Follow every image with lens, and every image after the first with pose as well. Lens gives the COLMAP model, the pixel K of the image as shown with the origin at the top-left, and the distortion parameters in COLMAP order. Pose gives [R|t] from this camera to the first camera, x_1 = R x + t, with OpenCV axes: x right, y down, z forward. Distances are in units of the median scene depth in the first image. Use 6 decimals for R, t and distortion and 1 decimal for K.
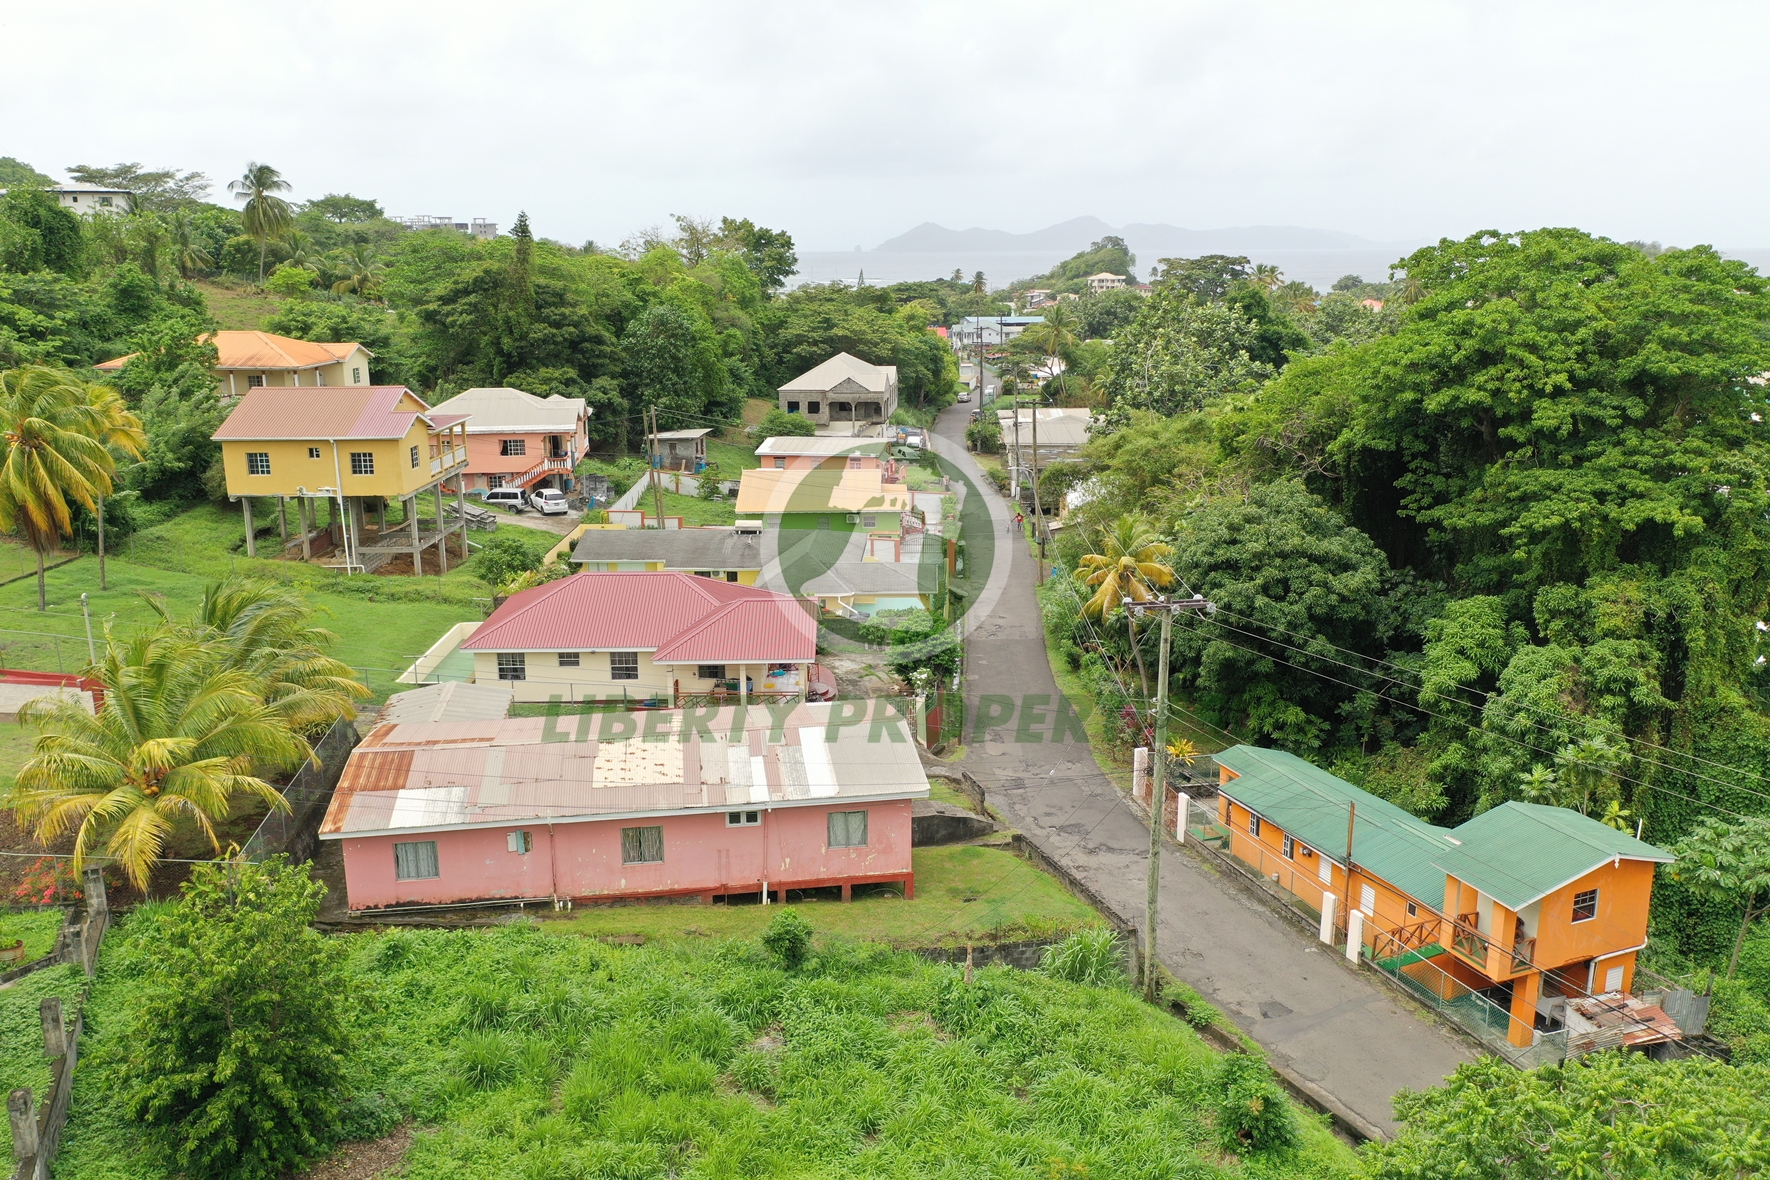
lens RADIAL K [[1412.9, 0, 885.0], [0, 1412.9, 590.0], [0, 0, 1]] dist [0.003769, -0.007308]
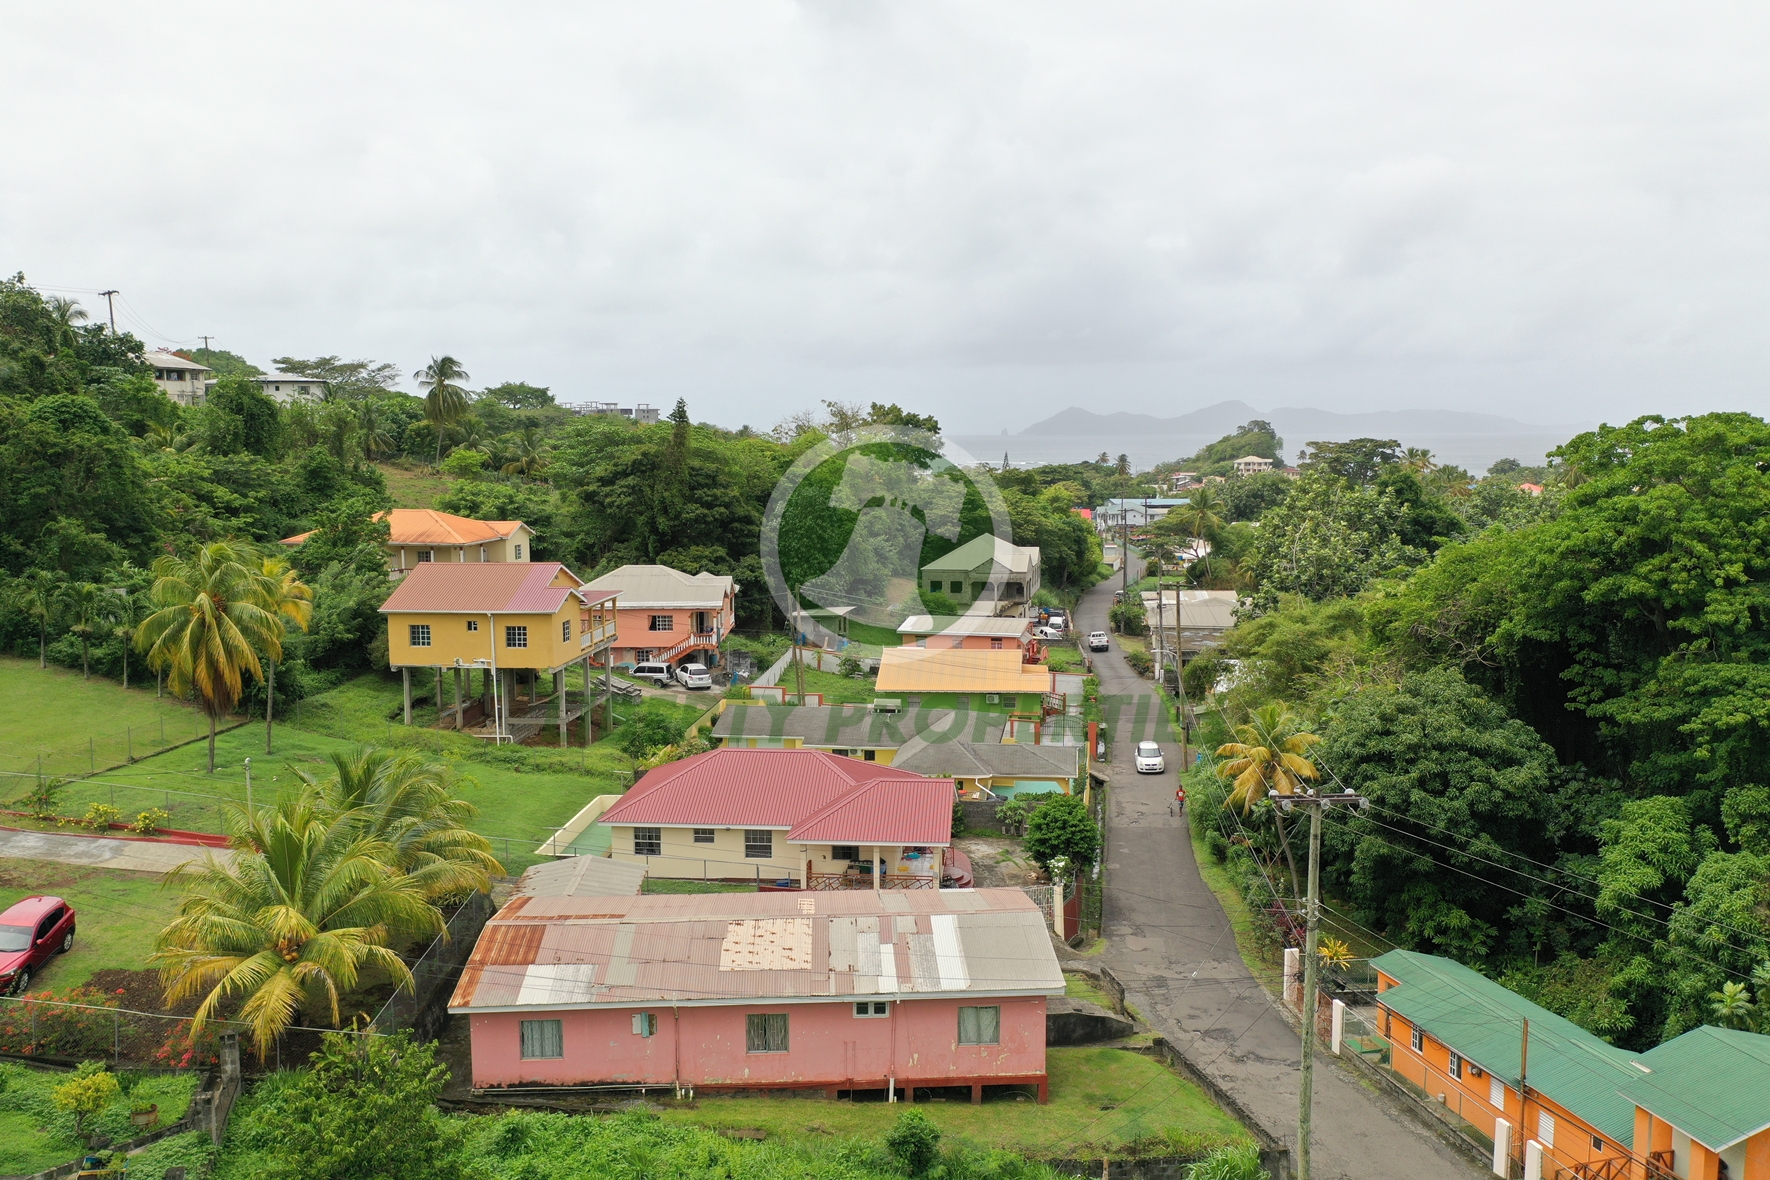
lens RADIAL K [[1411.1, 0, 883.1], [0, 1411.1, 584.8], [0, 0, 1]] dist [0.000065, 0.000738]
pose [[0.994624, 0.010939, -0.102976, 0.002987], [-0.024132, 0.991511, -0.127765, -0.002342], [0.100704, 0.129563, 0.986444, 0.006017]]
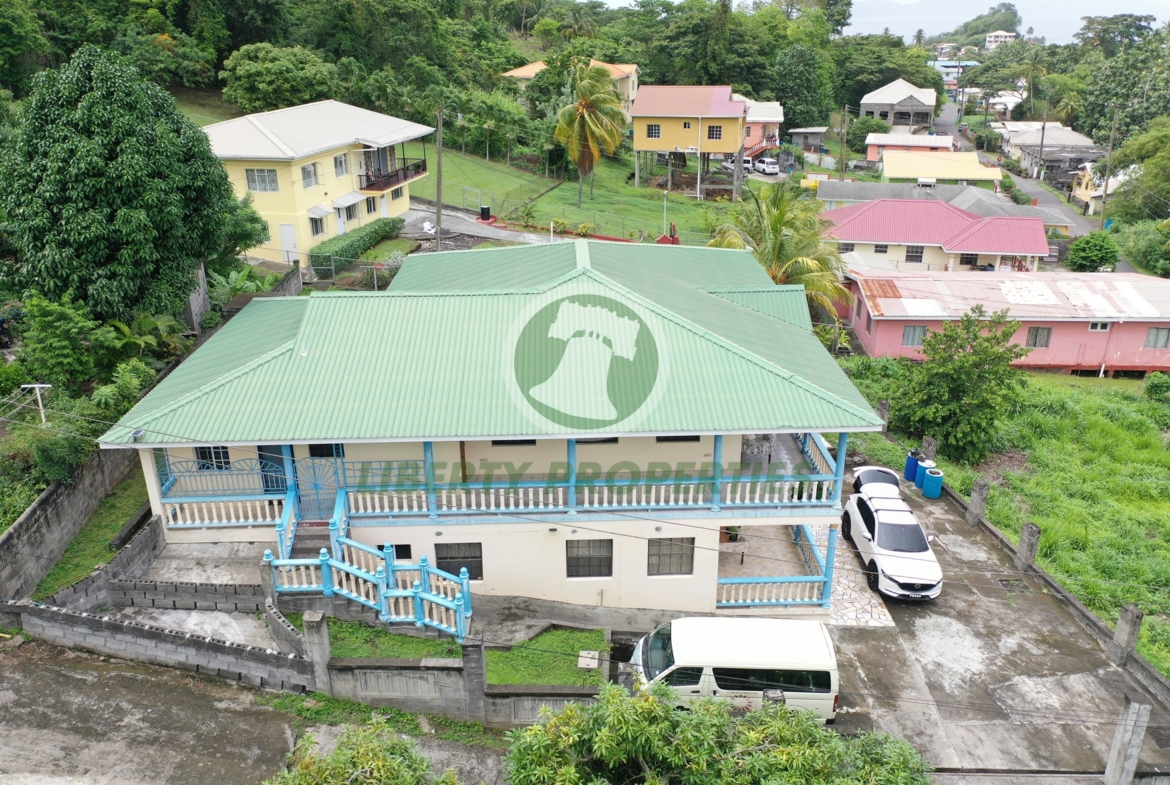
lens RADIAL K [[935.7, 0, 593.8], [0, 935.7, 393.5], [0, 0, 1]] dist [-0.007780, 0.009783]
pose [[0.976739, 0.077840, -0.199803, -0.322517], [-0.047496, 0.987176, 0.152404, 0.065763], [0.209104, -0.139369, 0.967911, -0.179636]]
